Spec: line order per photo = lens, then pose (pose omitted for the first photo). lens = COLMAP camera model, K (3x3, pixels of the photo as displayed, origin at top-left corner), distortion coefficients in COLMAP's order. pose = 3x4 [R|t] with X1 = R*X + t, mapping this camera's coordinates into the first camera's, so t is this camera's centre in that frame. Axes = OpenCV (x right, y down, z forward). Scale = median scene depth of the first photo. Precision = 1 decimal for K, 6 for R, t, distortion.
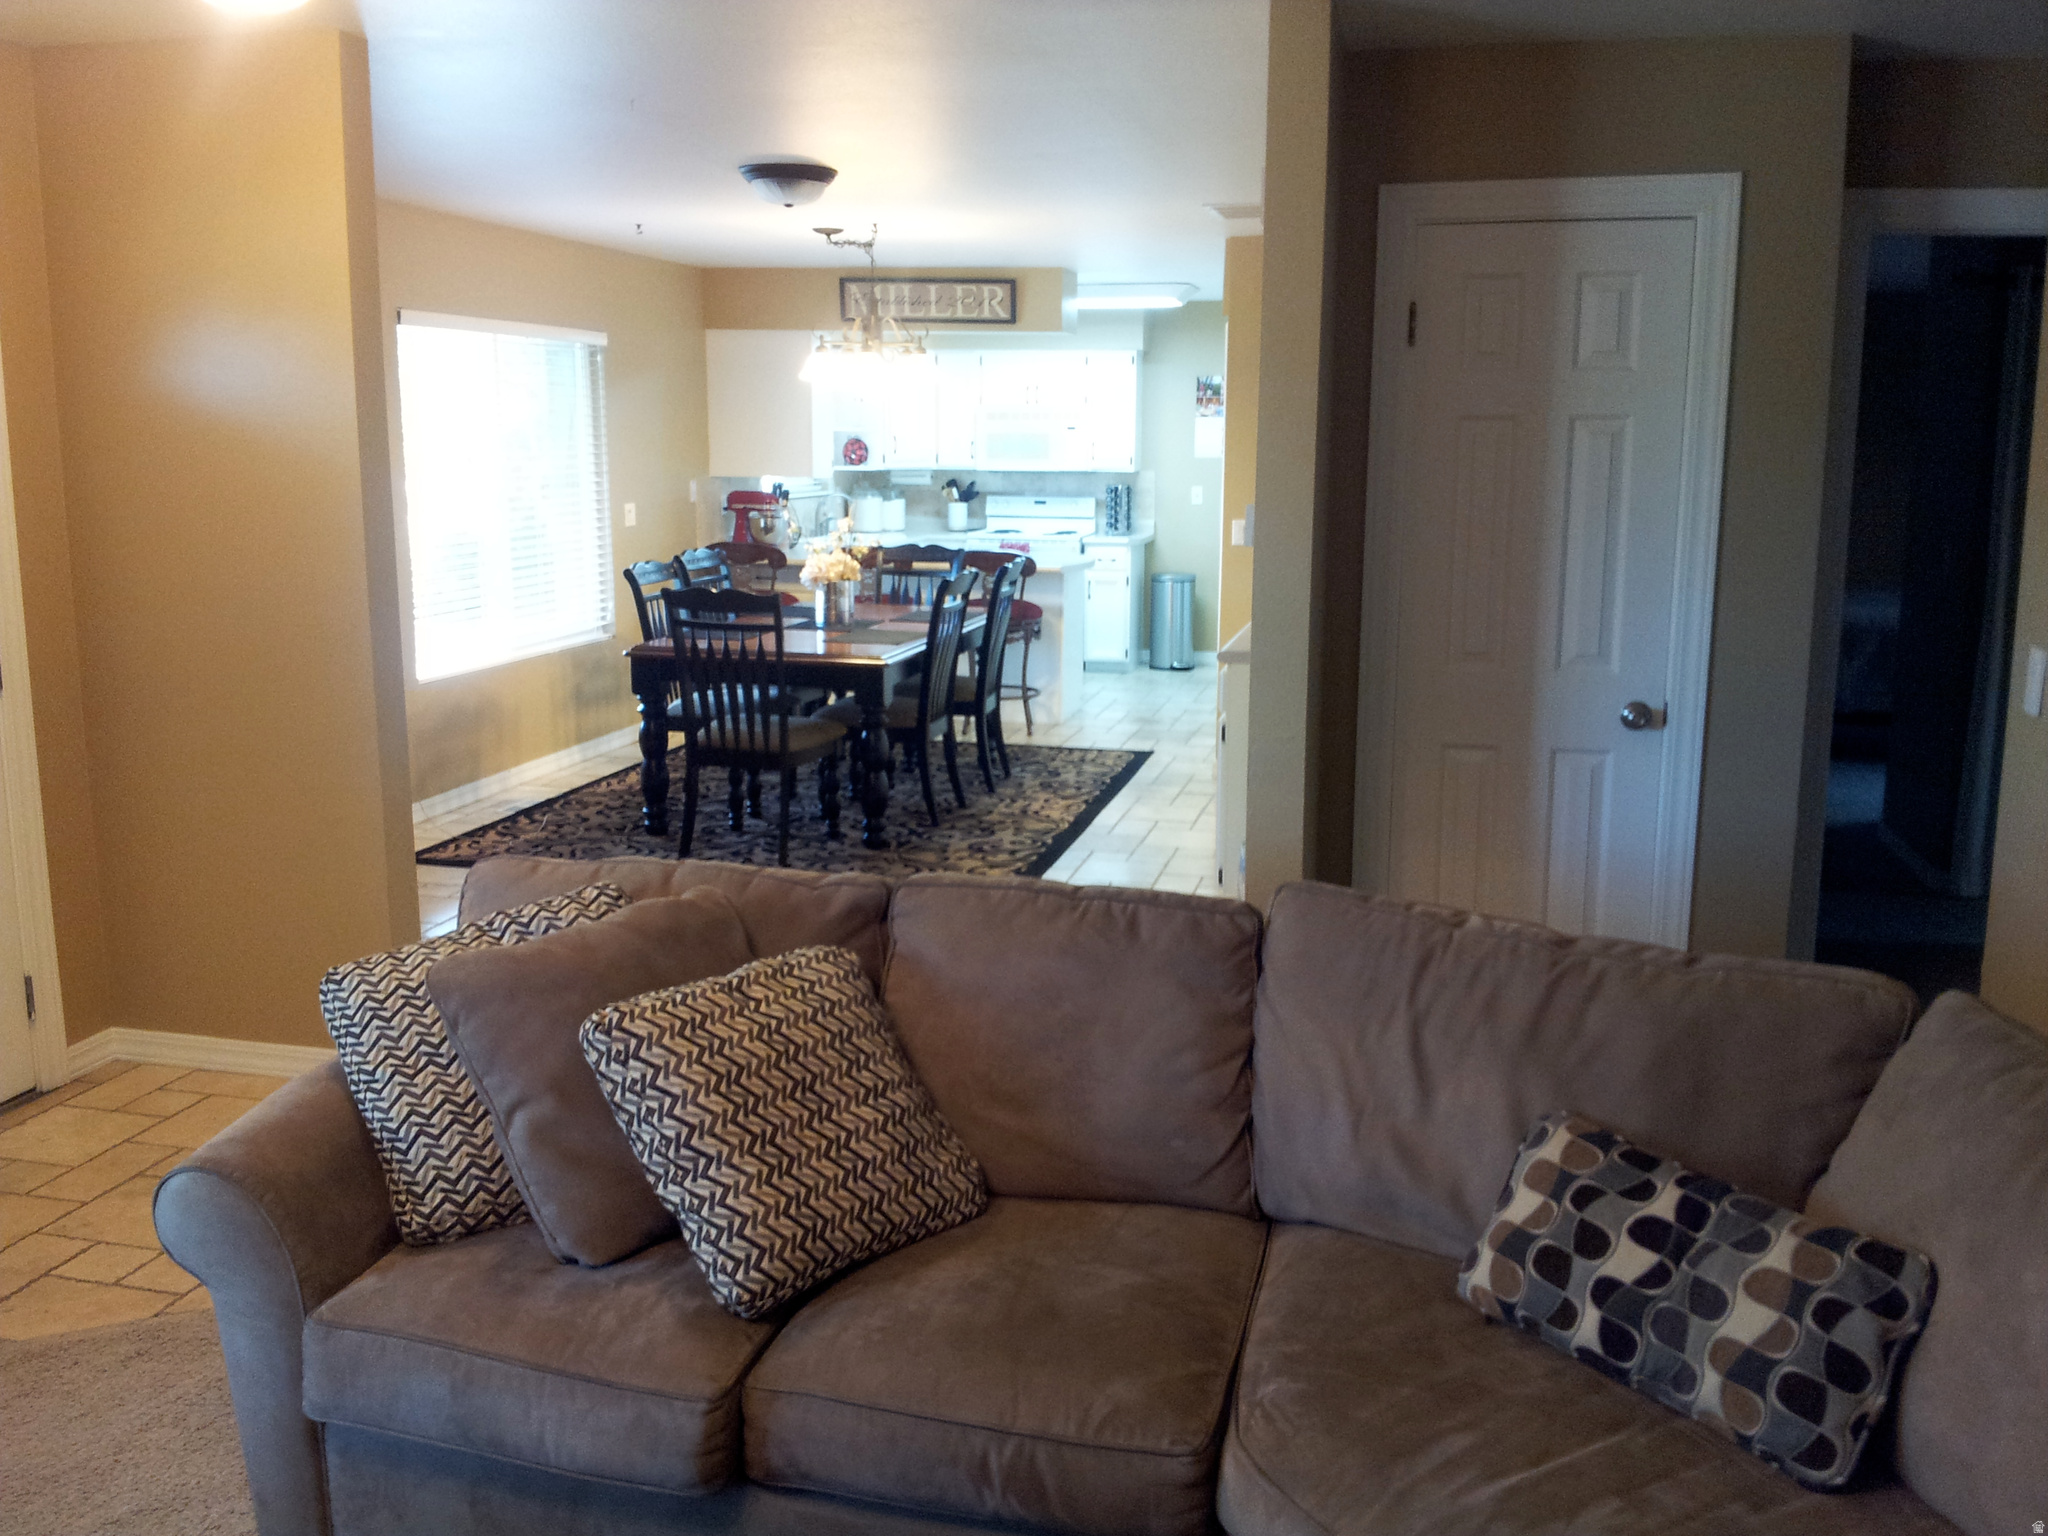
lens RADIAL K [[1804.6, 0, 1024.0], [0, 1804.6, 768.0], [0, 0, 1]] dist [-0.074432, -0.007506]
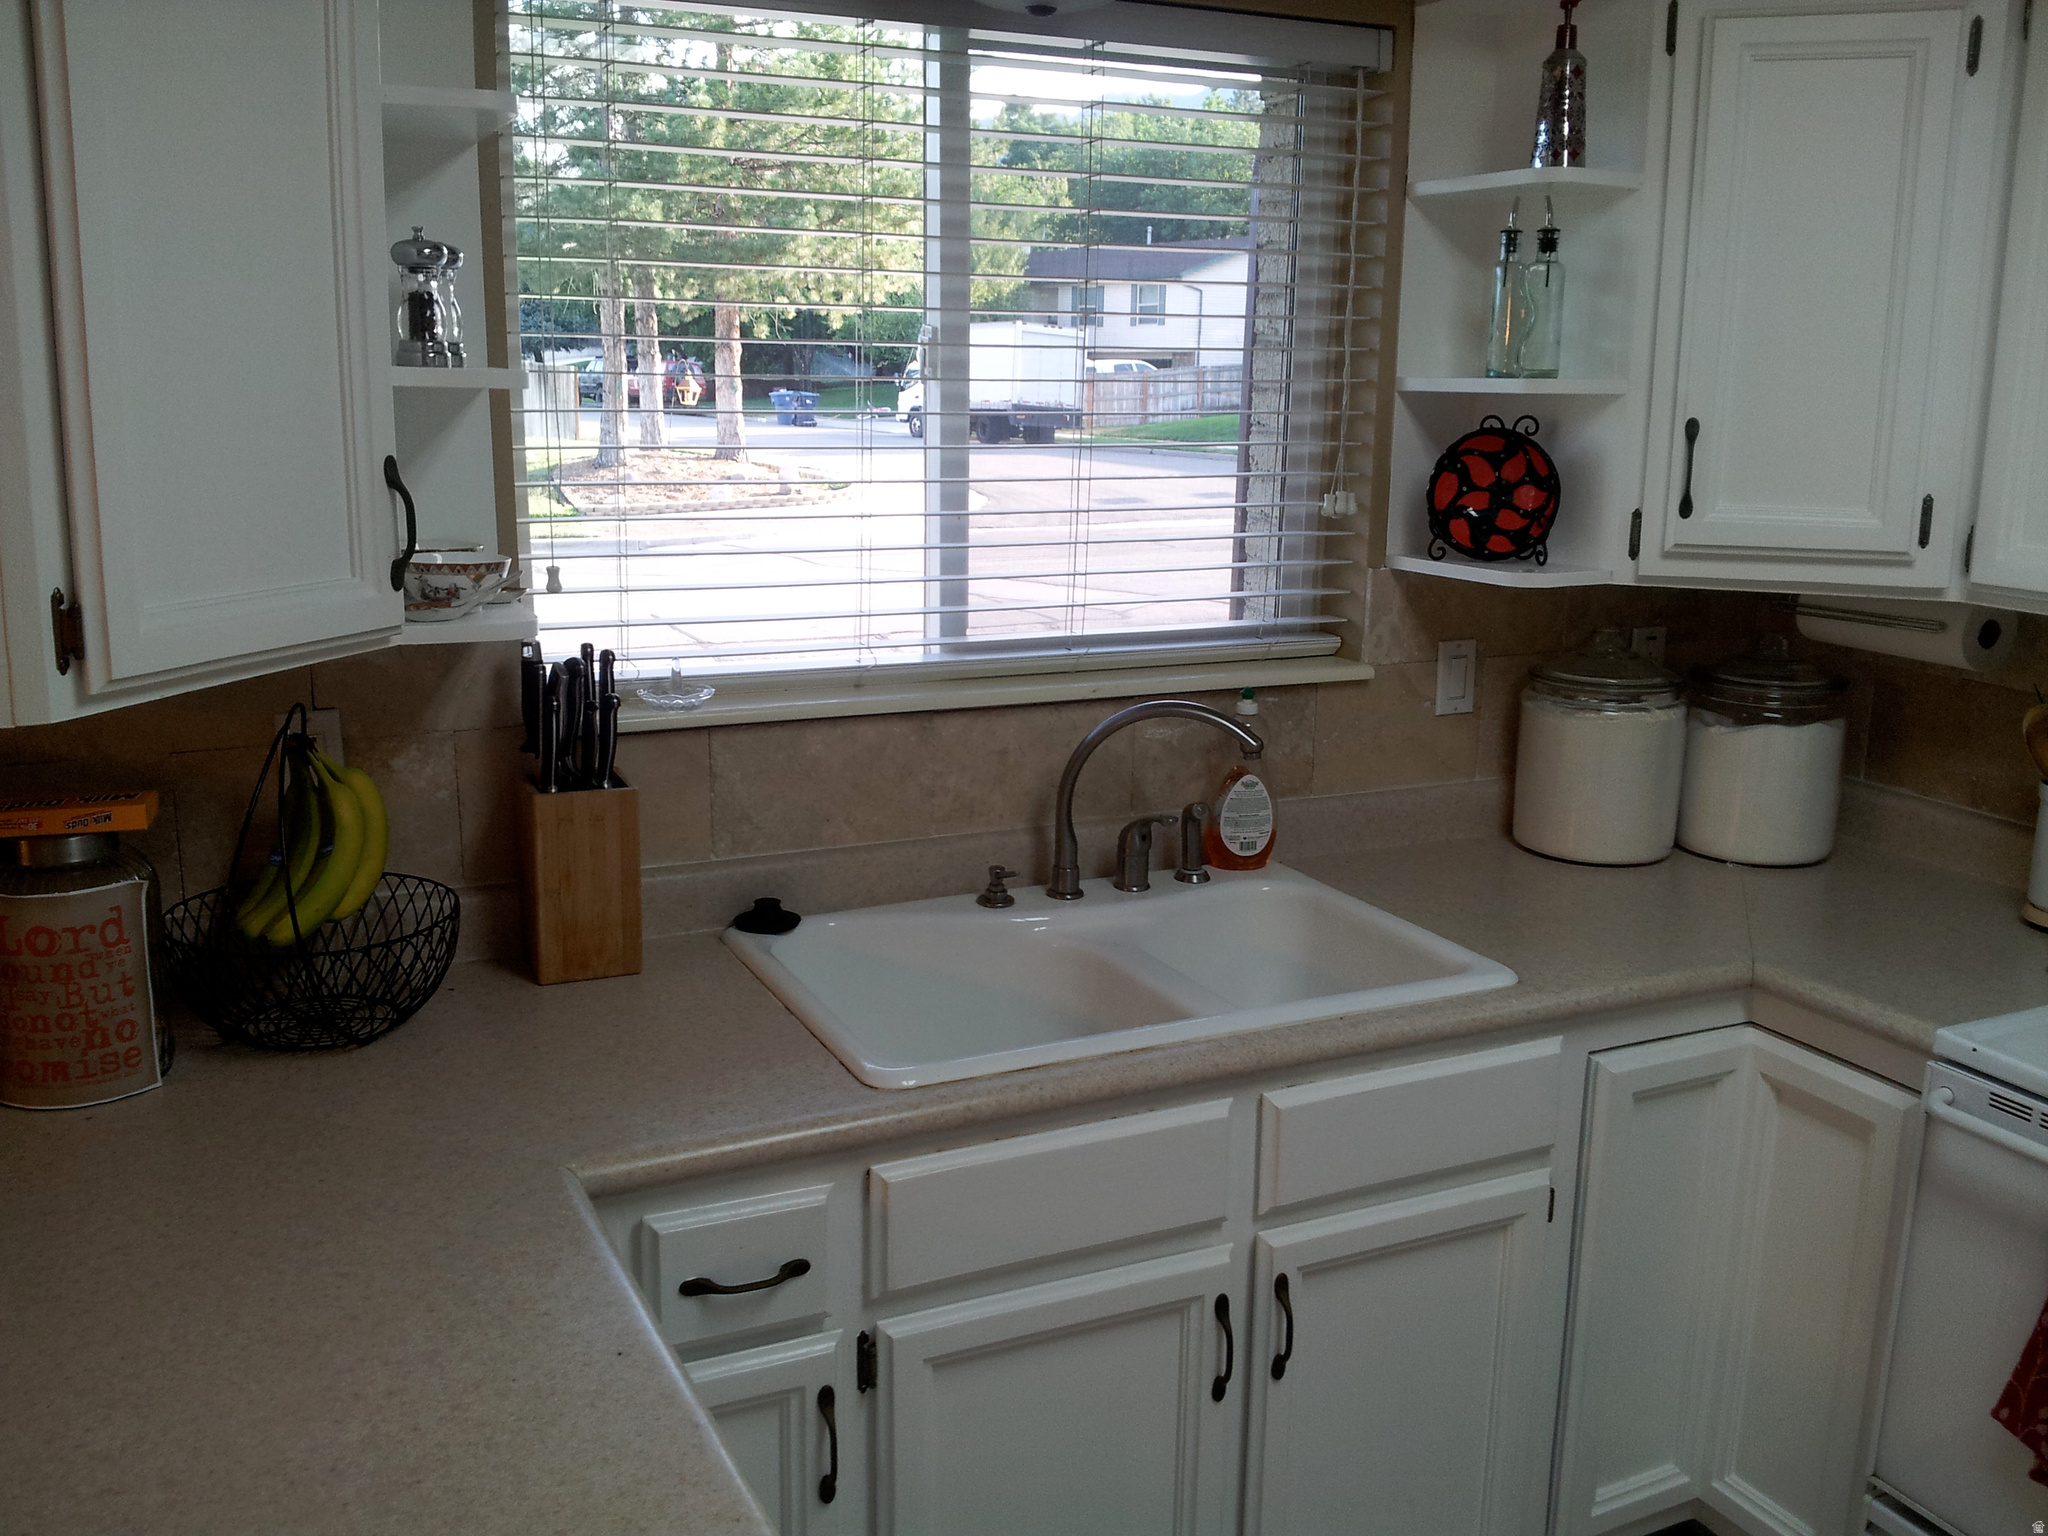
lens RADIAL K [[1804.6, 0, 1024.0], [0, 1804.6, 768.0], [0, 0, 1]] dist [-0.074432, -0.007506]
pose [[0.623235, 0.162758, -0.764911, 0.034847], [-0.150200, 0.984805, 0.087167, -0.151452], [0.767475, 0.060564, 0.638211, 0.811485]]
